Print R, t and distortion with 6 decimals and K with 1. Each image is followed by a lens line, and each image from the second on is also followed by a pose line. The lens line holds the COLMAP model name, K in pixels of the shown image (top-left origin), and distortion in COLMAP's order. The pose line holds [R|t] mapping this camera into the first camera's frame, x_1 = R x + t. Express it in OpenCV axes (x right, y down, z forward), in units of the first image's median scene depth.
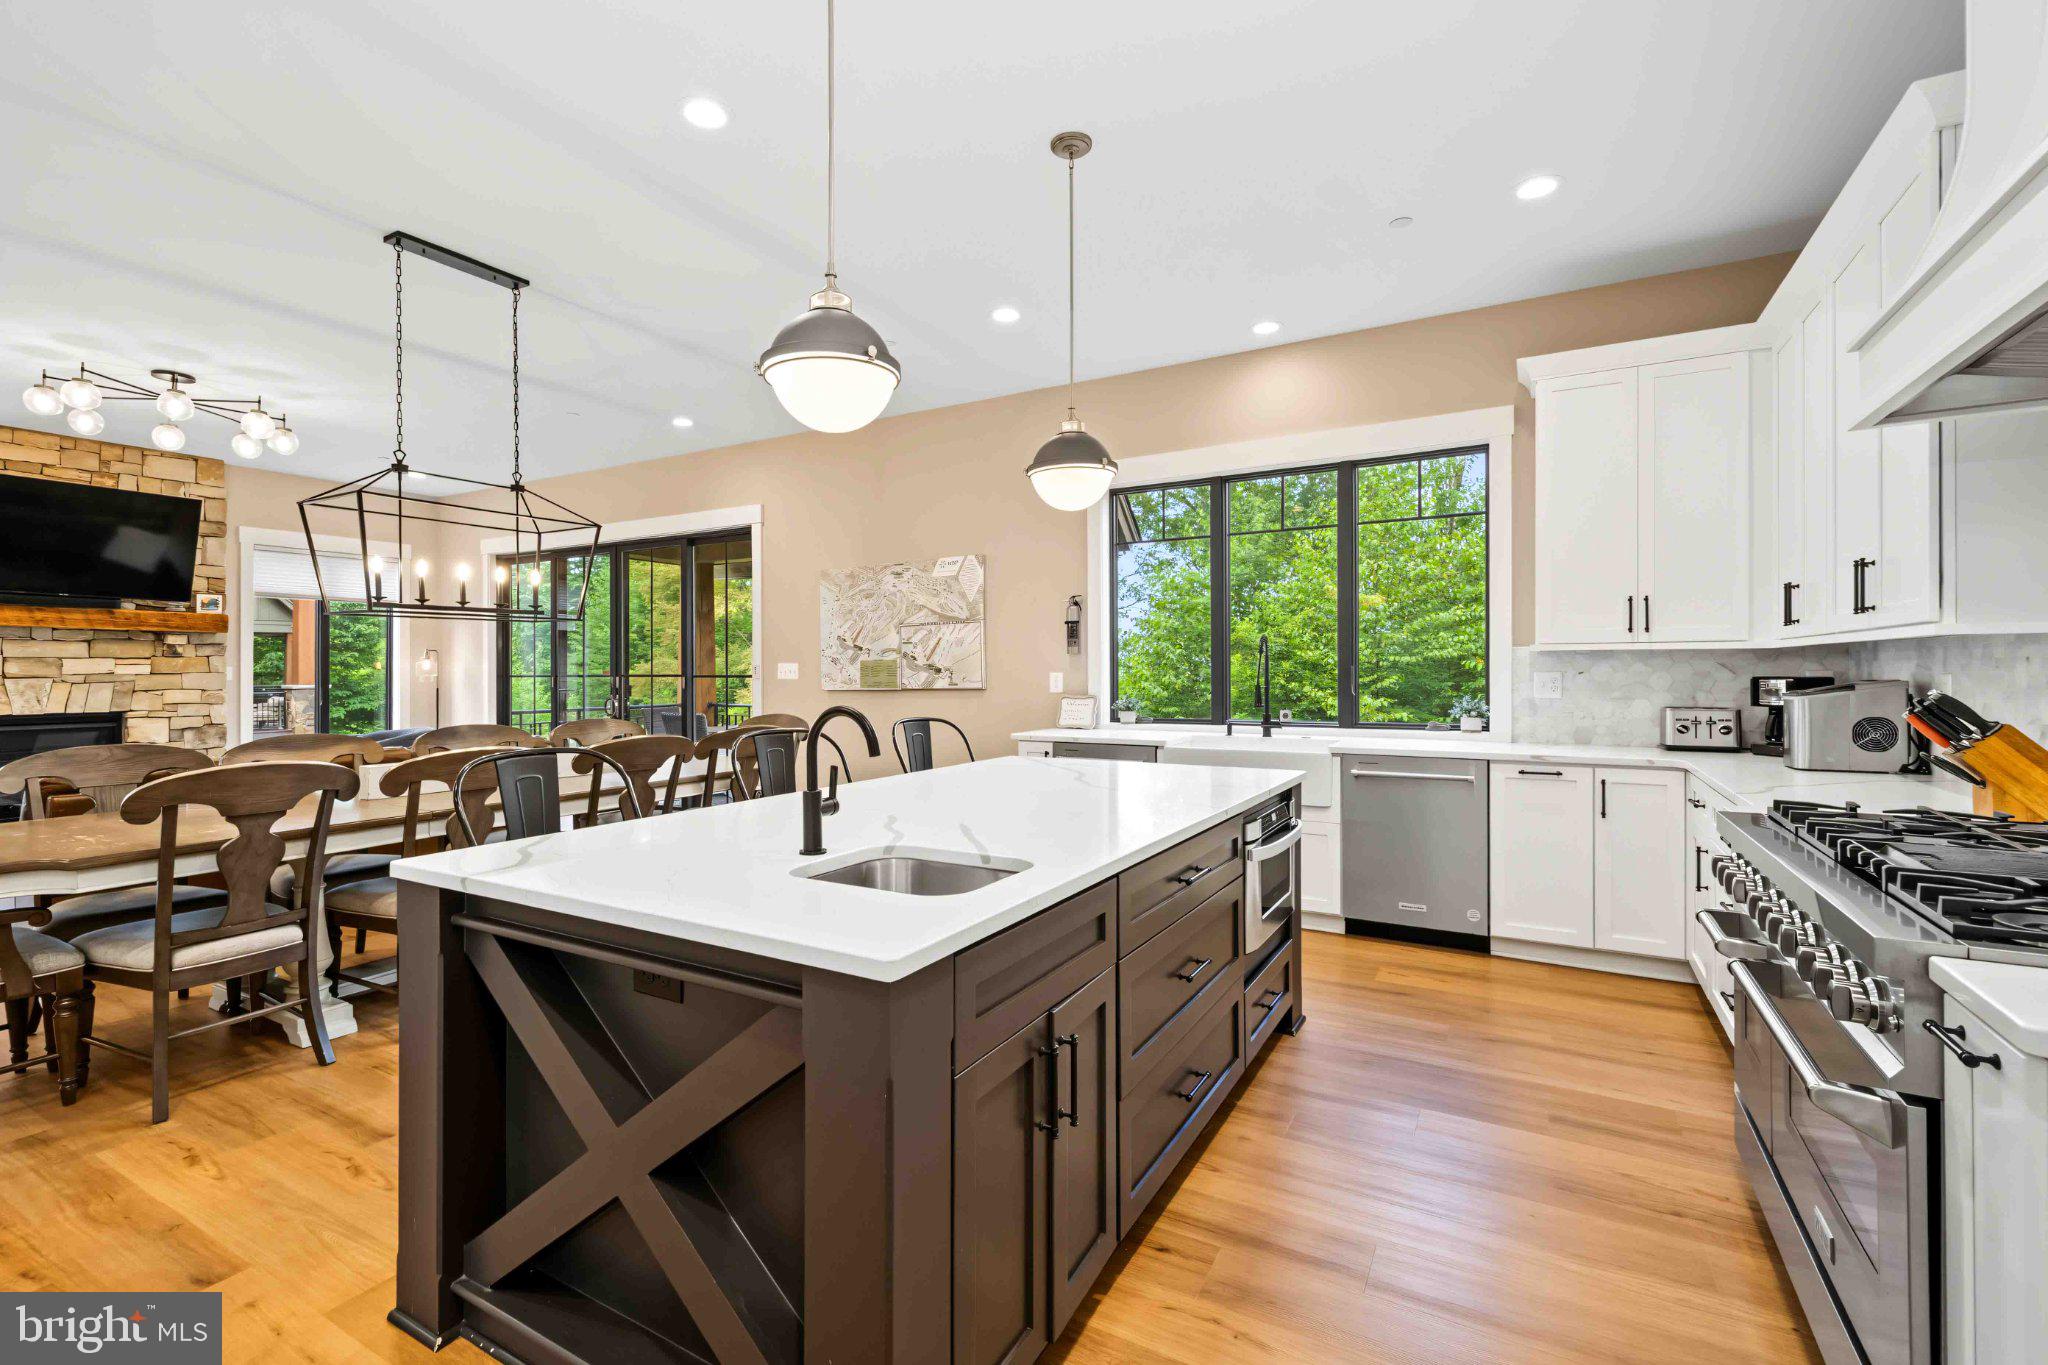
lens RADIAL K [[904.5, 0, 1005.2], [0, 904.5, 667.4], [0, 0, 1]] dist [0.020556, -0.006370]
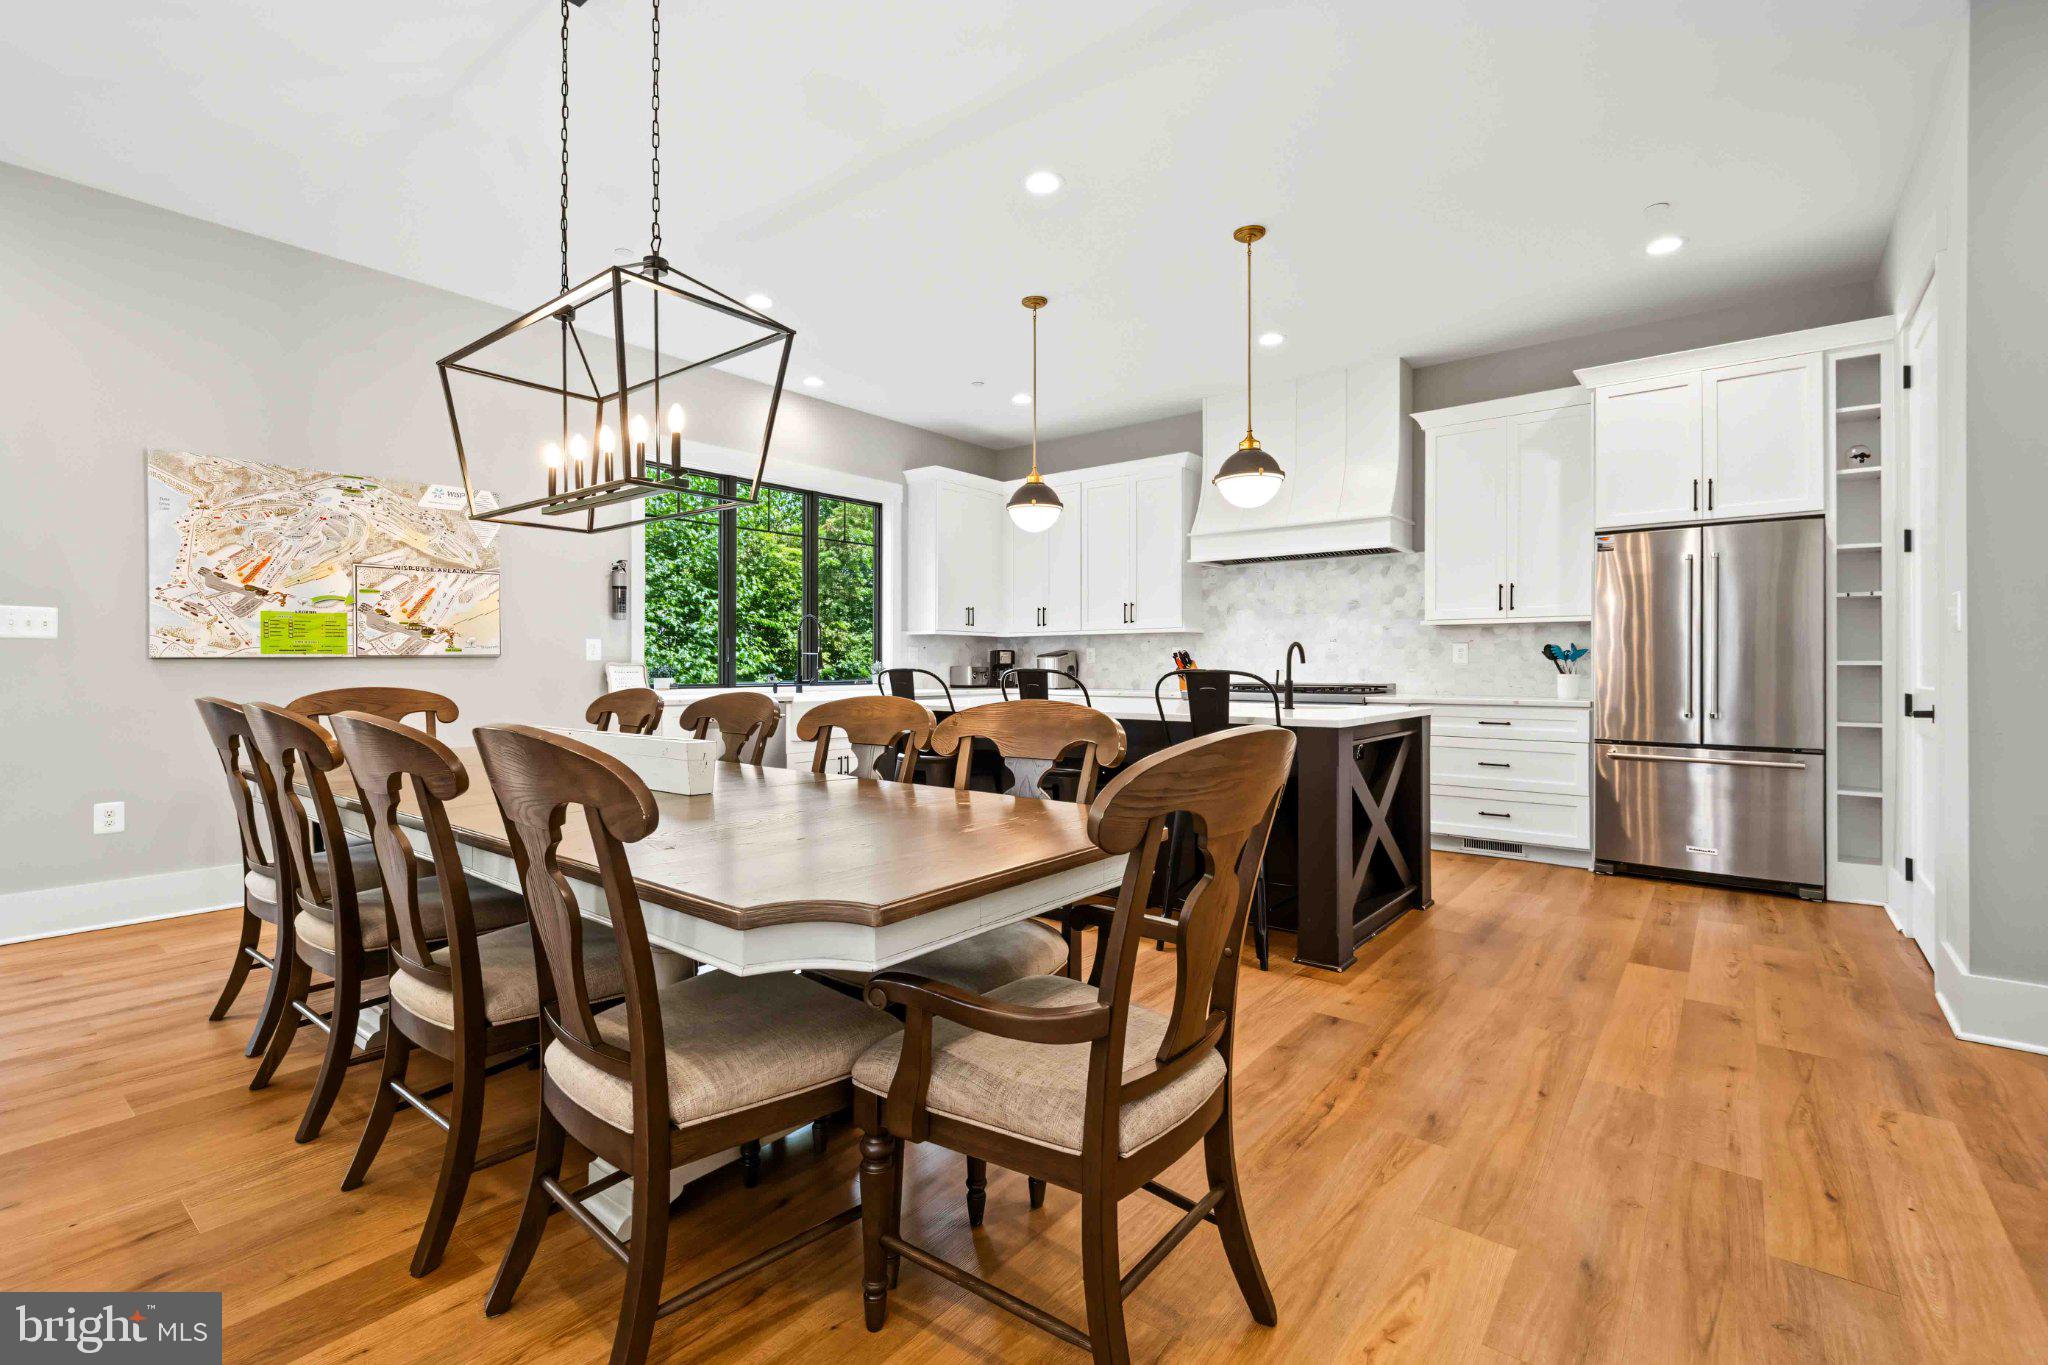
lens RADIAL K [[904.5, 0, 1005.2], [0, 904.5, 667.4], [0, 0, 1]] dist [0.020556, -0.006370]
pose [[0.152899, 0.003186, 0.988237, -0.678823], [-0.003095, 0.999991, -0.002745, 0.030448], [-0.988237, -0.002639, 0.152907, 0.367337]]
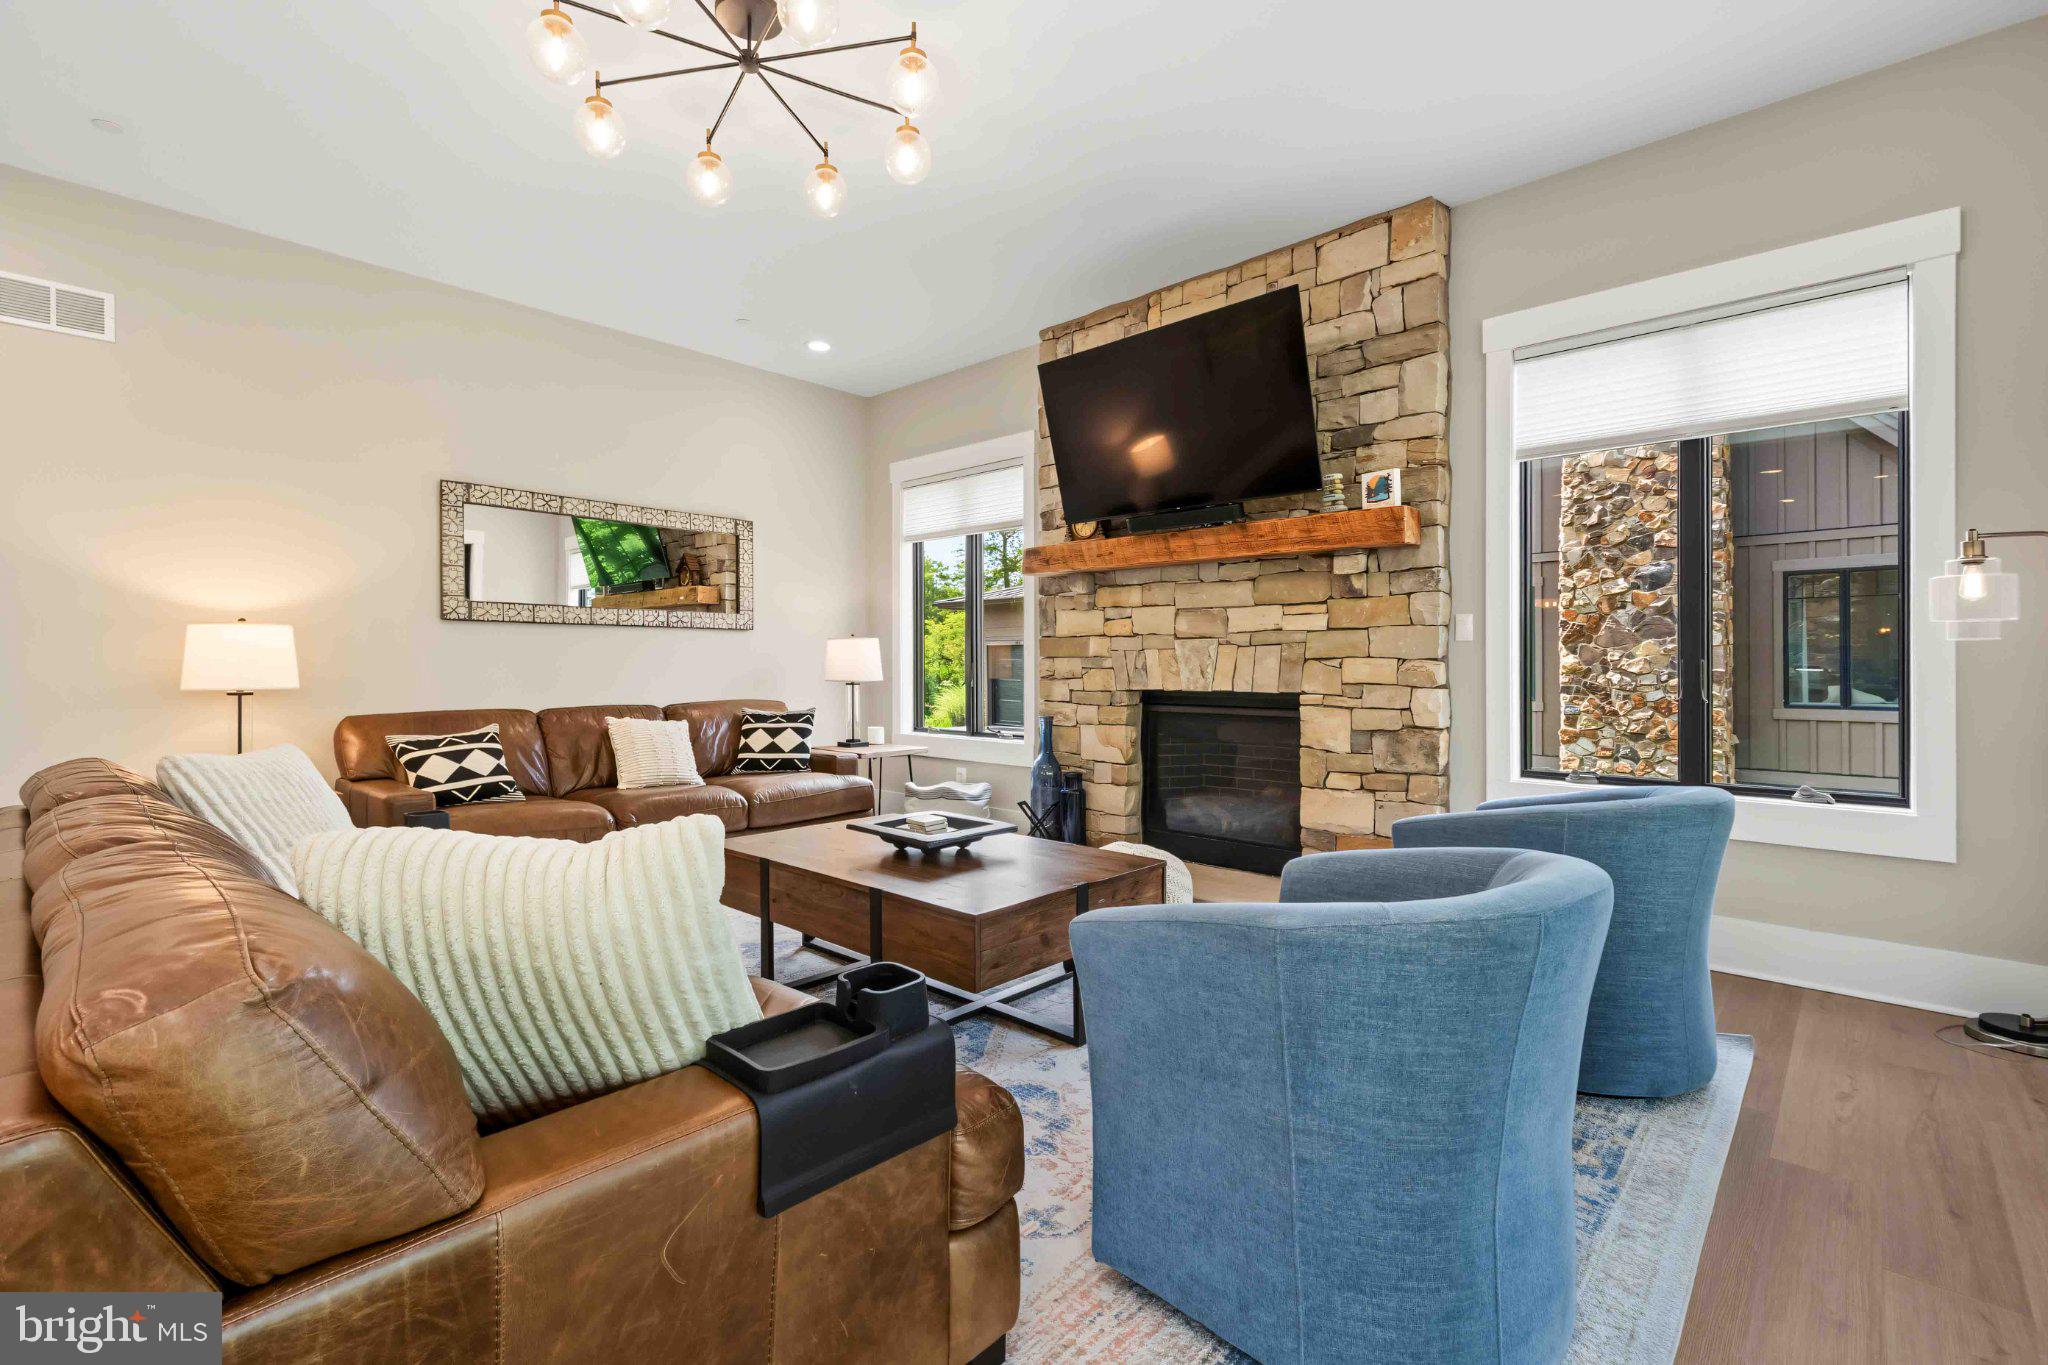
lens RADIAL K [[904.5, 0, 1005.2], [0, 904.5, 667.4], [0, 0, 1]] dist [0.020556, -0.006370]
pose [[-0.223826, 0.004257, -0.974620, -0.366534], [0.001175, 0.999991, 0.004099, 0.030306], [0.974628, -0.000228, -0.223829, 1.008736]]
